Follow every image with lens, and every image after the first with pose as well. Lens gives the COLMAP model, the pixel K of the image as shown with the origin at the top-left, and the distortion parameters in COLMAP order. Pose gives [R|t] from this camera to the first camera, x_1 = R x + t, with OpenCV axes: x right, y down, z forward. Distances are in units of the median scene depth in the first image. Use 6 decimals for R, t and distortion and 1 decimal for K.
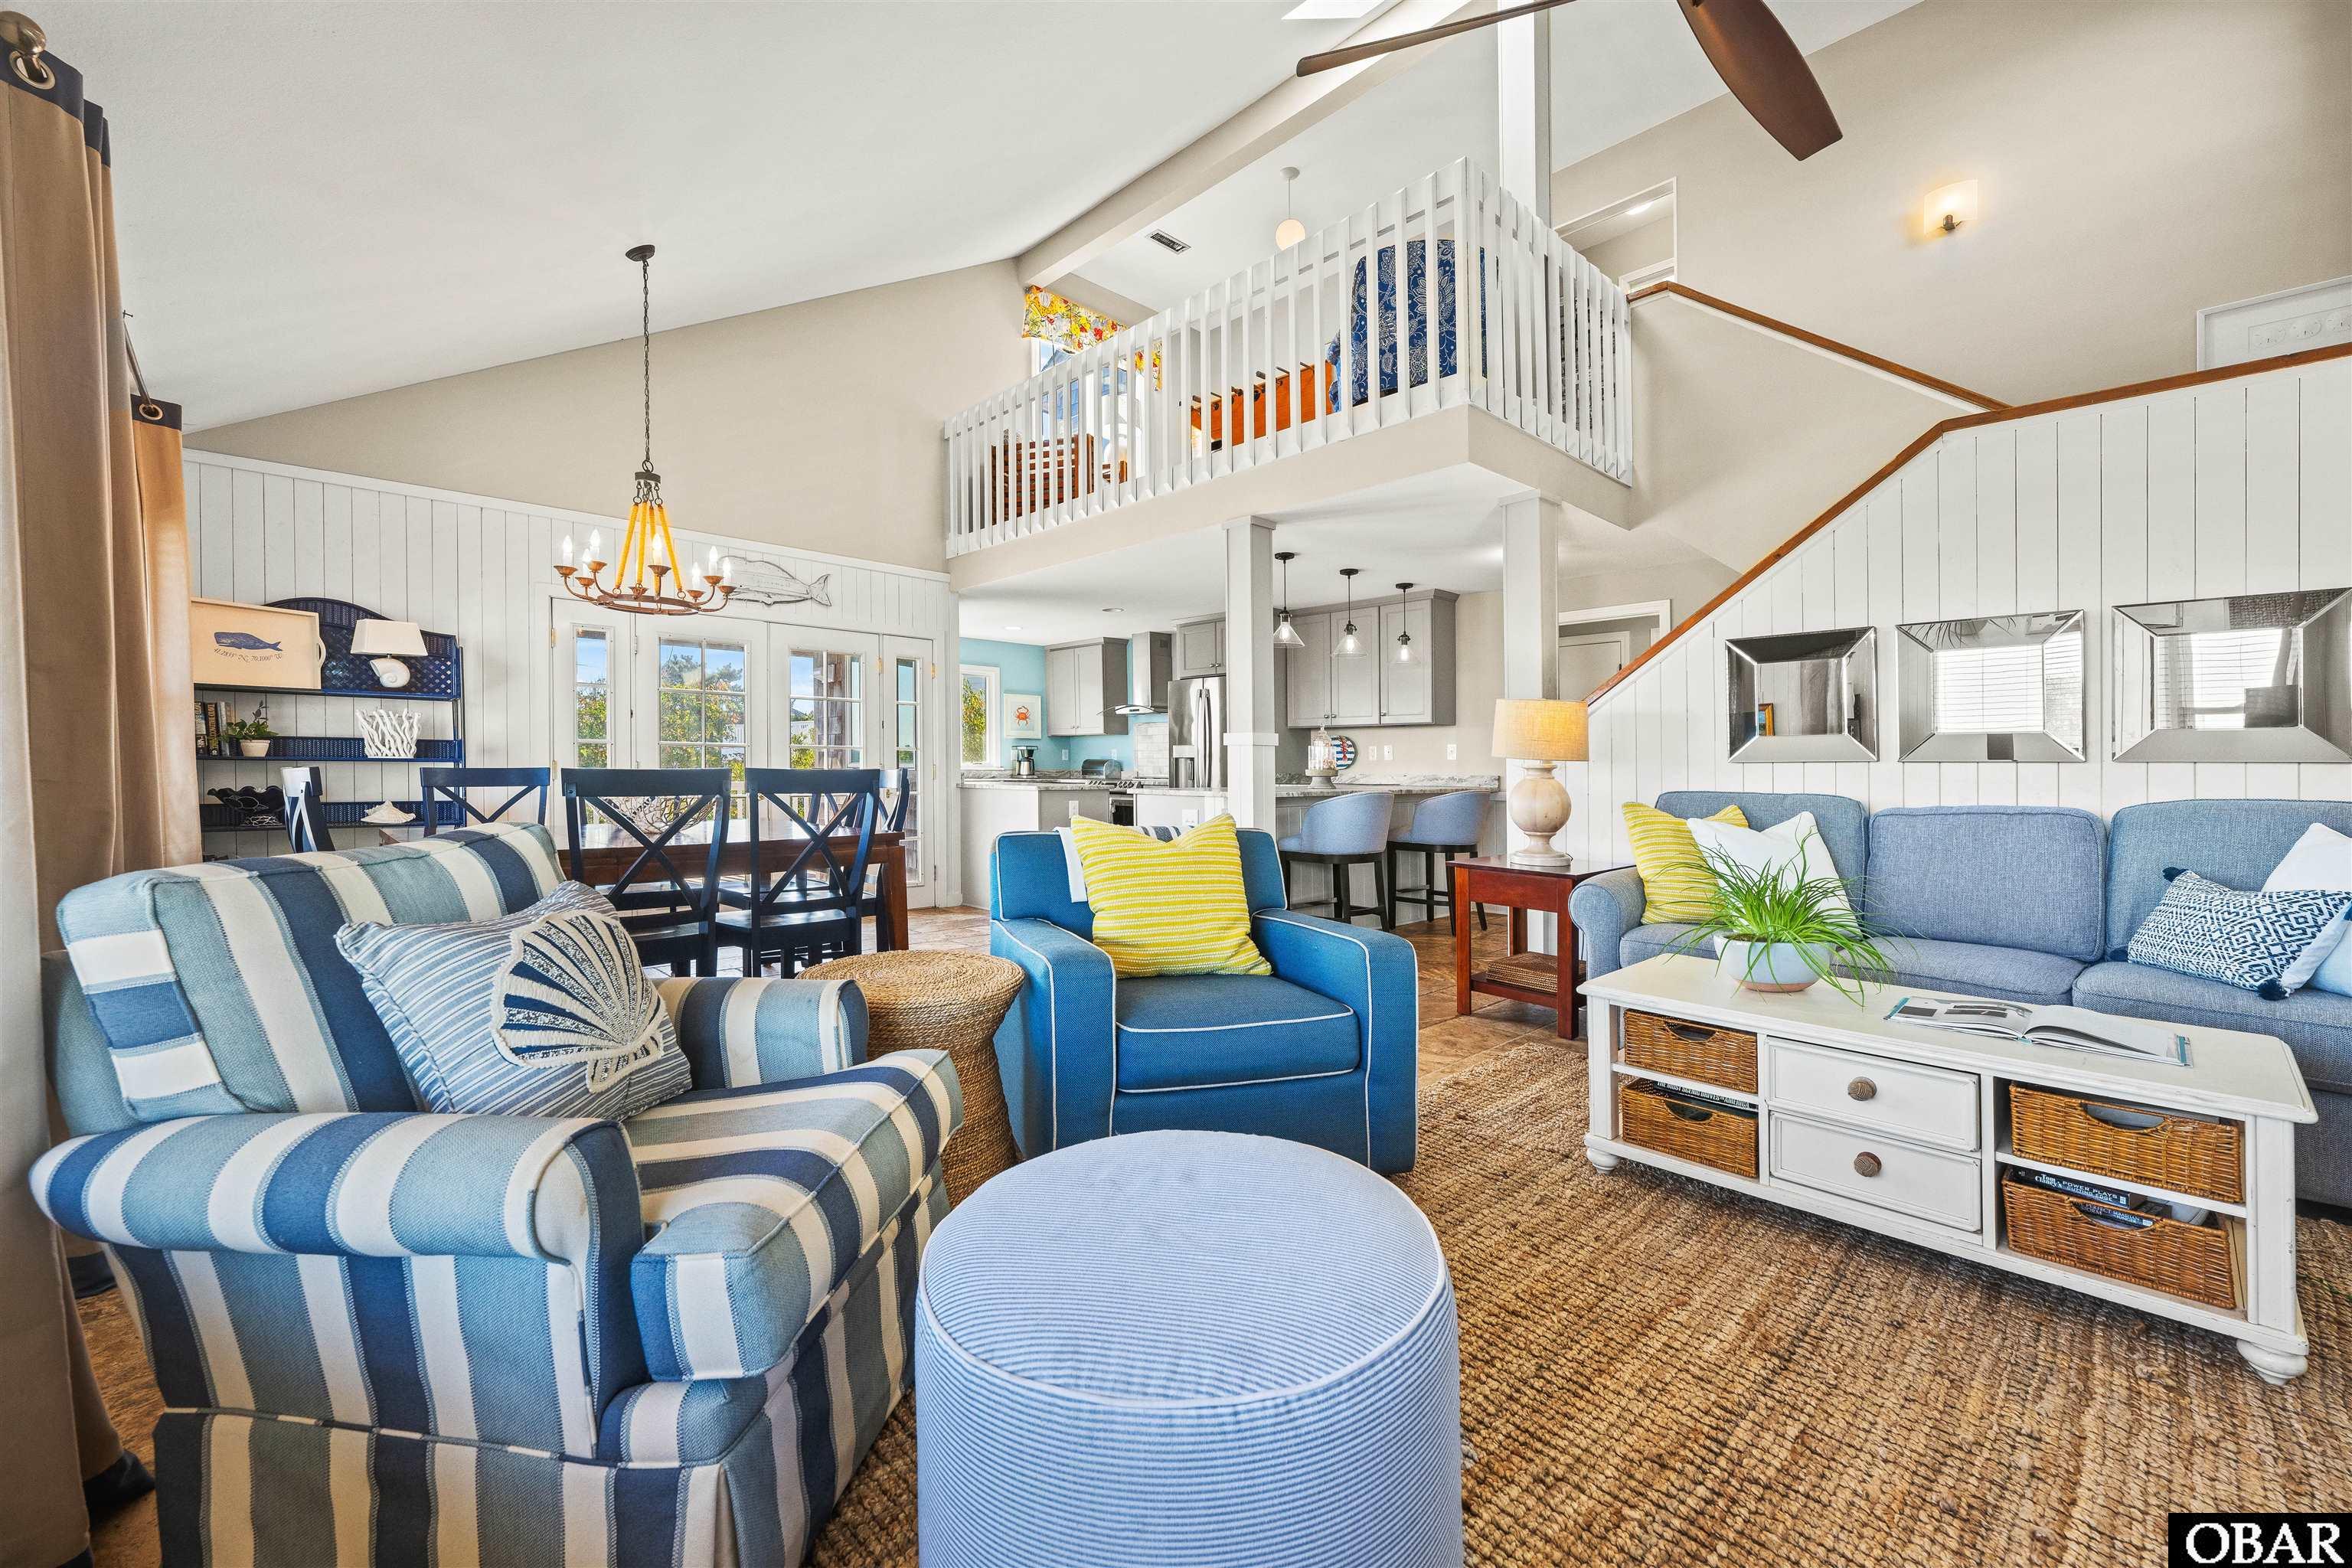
lens RADIAL K [[952.7, 0, 1178.2], [0, 952.7, 778.8], [0, 0, 1]] dist [-0.000906, -0.000010]
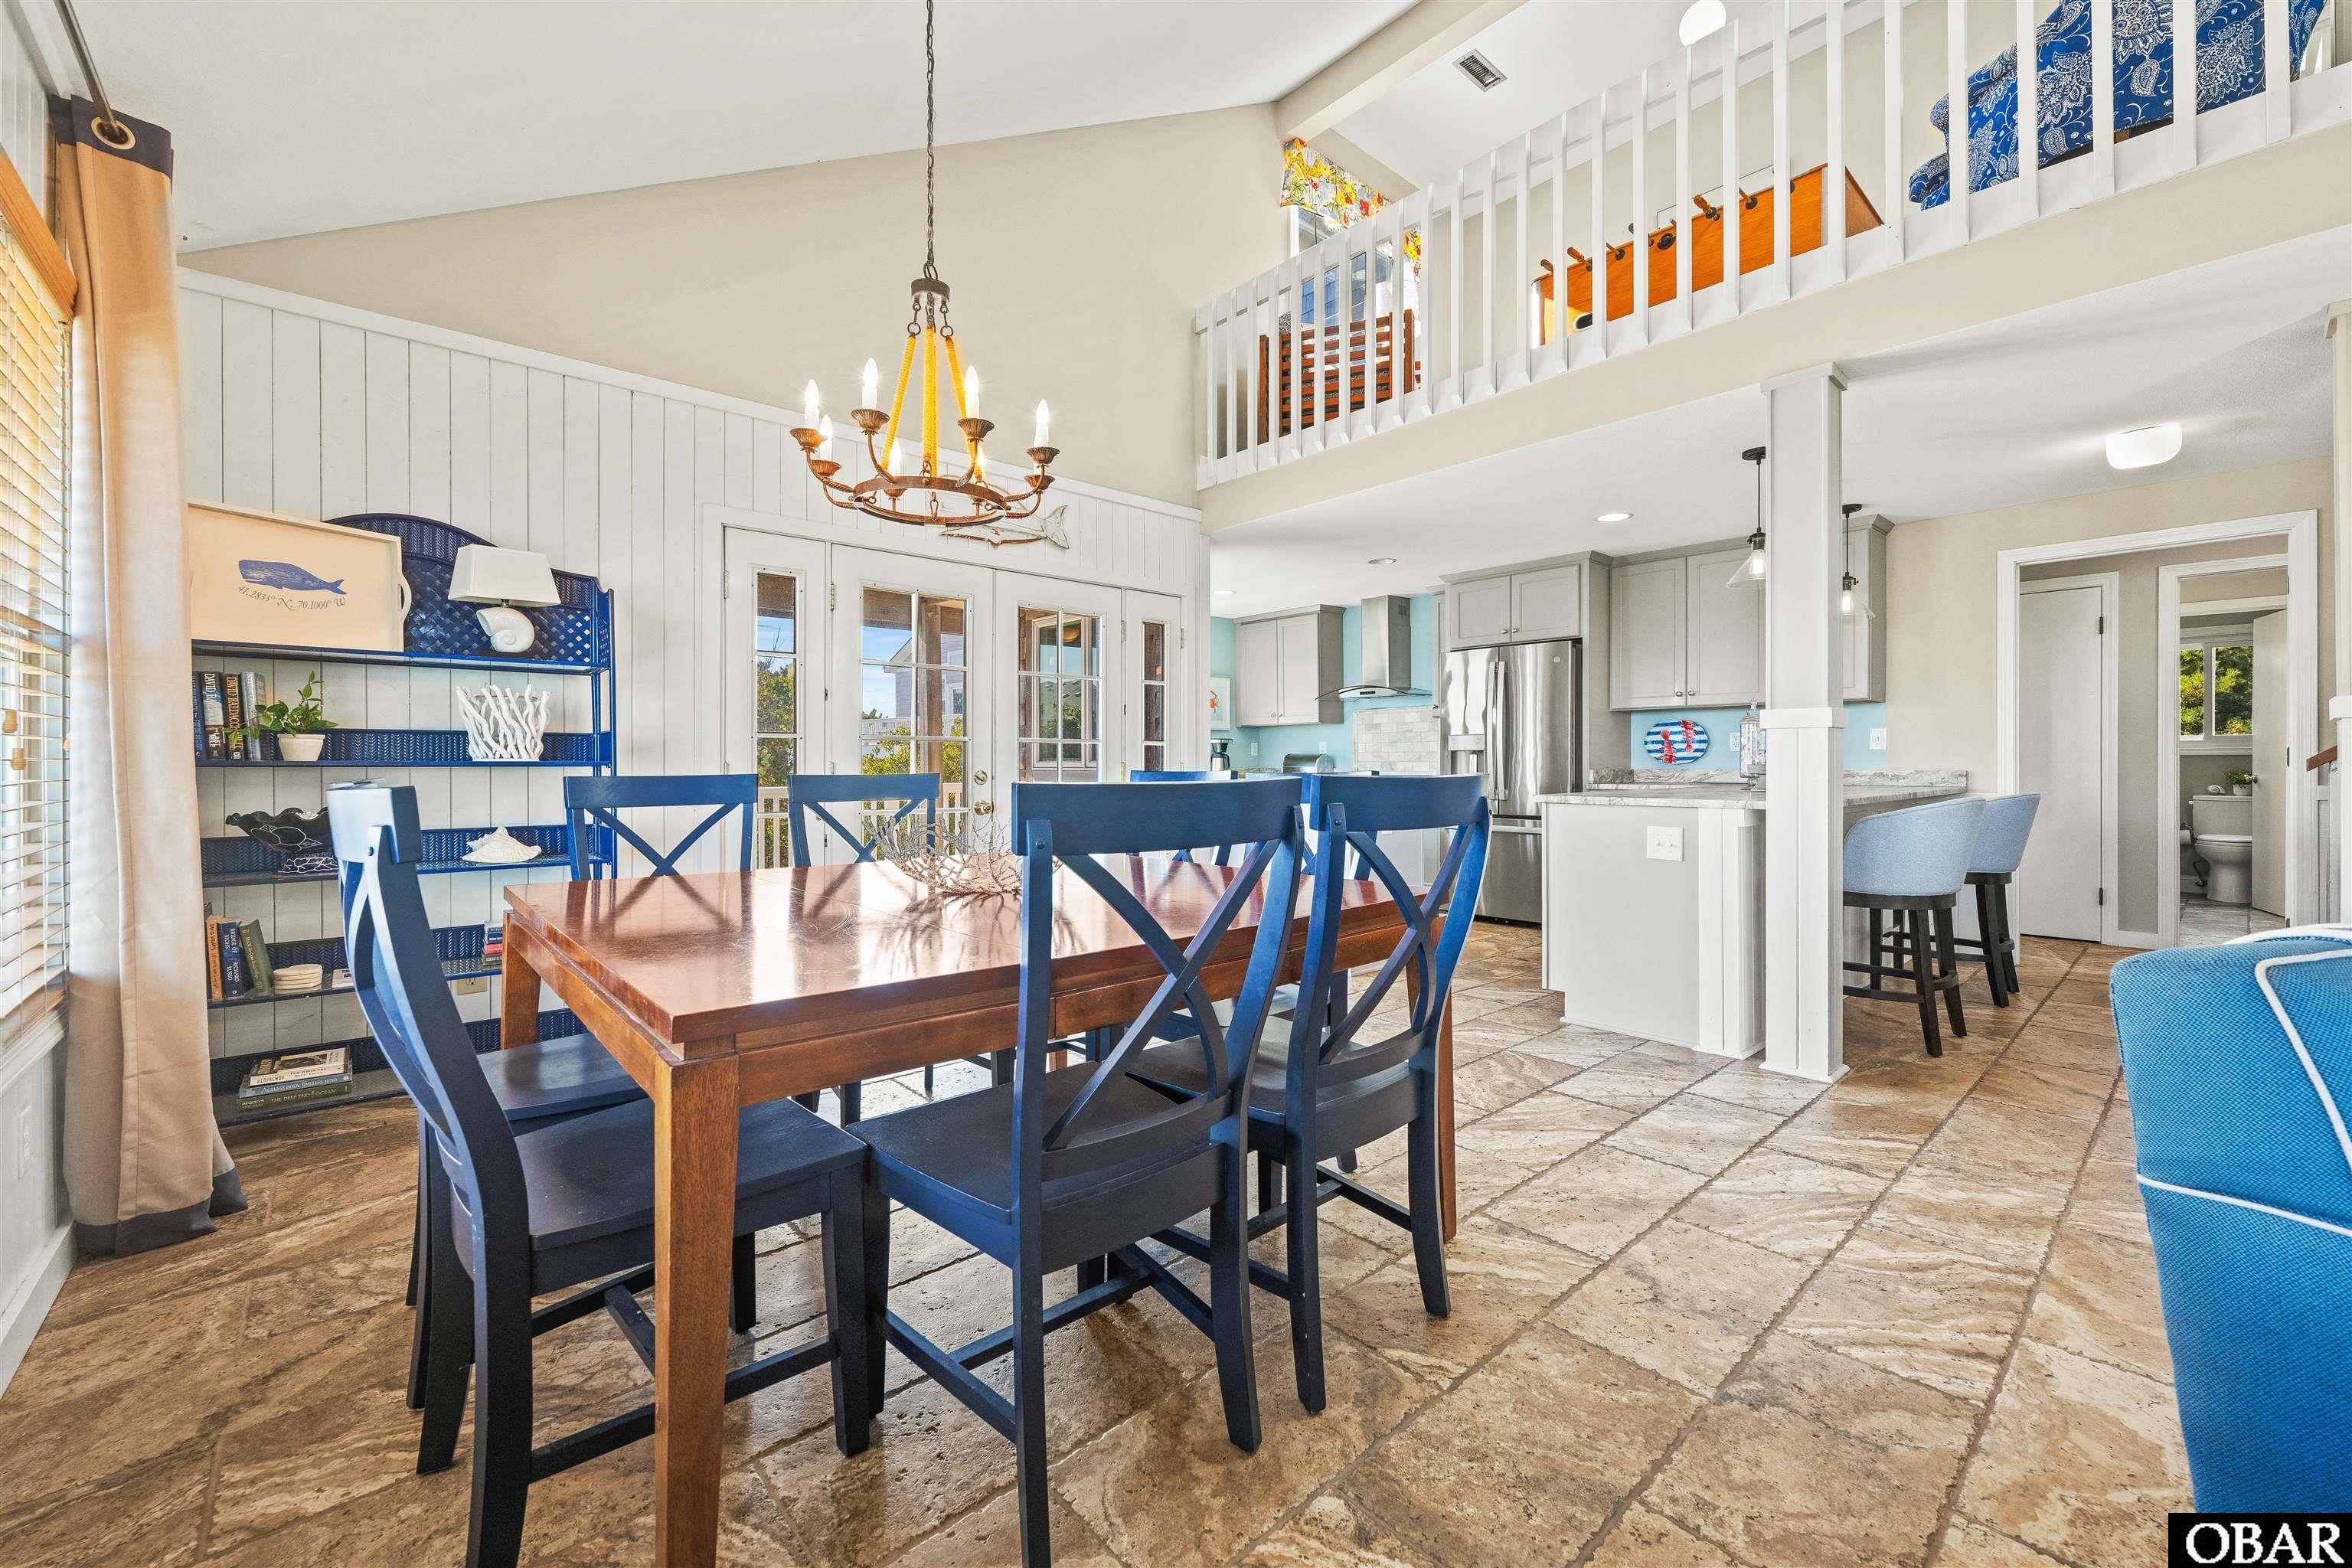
lens RADIAL K [[944.5, 0, 1172.6], [0, 944.5, 755.5], [0, 0, 1]] dist [-0.001747, -0.000276]
pose [[0.998943, -0.009510, -0.044964, -0.322783], [0.008664, 0.999782, -0.018980, -0.008924], [0.045134, 0.018570, 0.998808, 0.354516]]
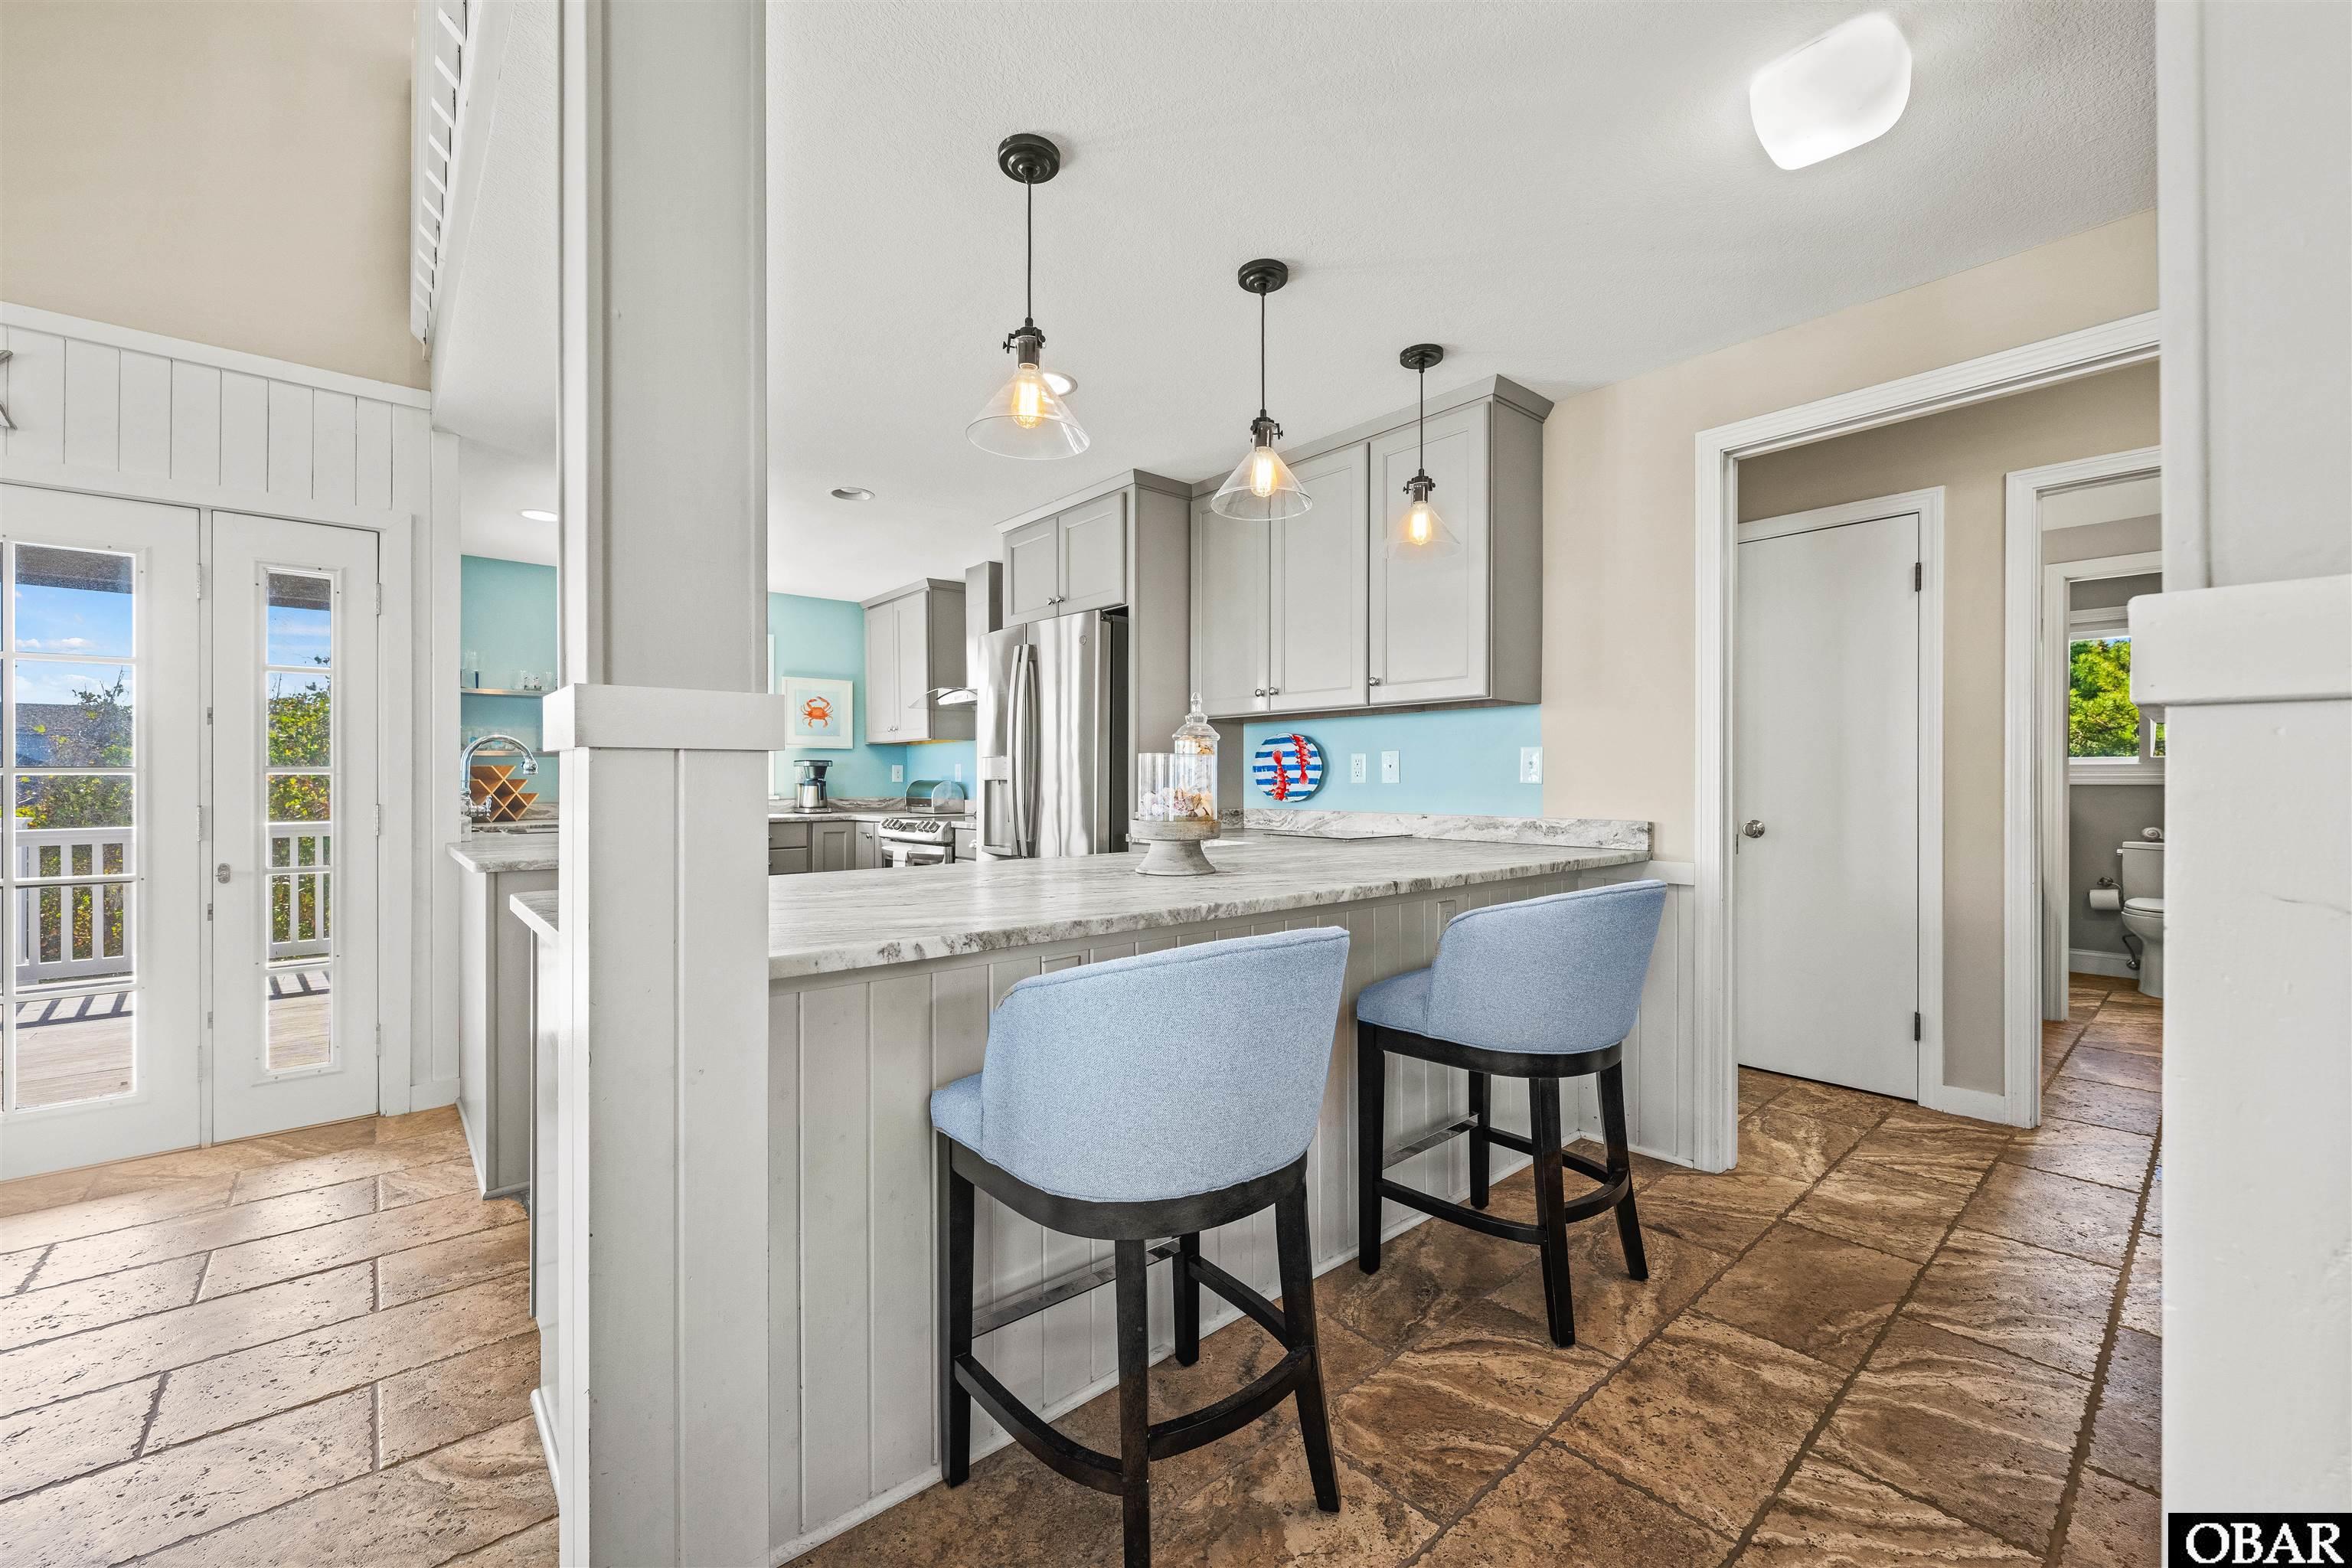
lens RADIAL K [[952.7, 0, 1178.2], [0, 952.7, 778.8], [0, 0, 1]] dist [-0.000906, -0.000010]
pose [[0.998324, -0.008471, -0.057250, 0.214008], [0.007831, 0.999904, -0.011393, -0.026107], [0.057341, 0.010926, 0.998295, 0.792911]]
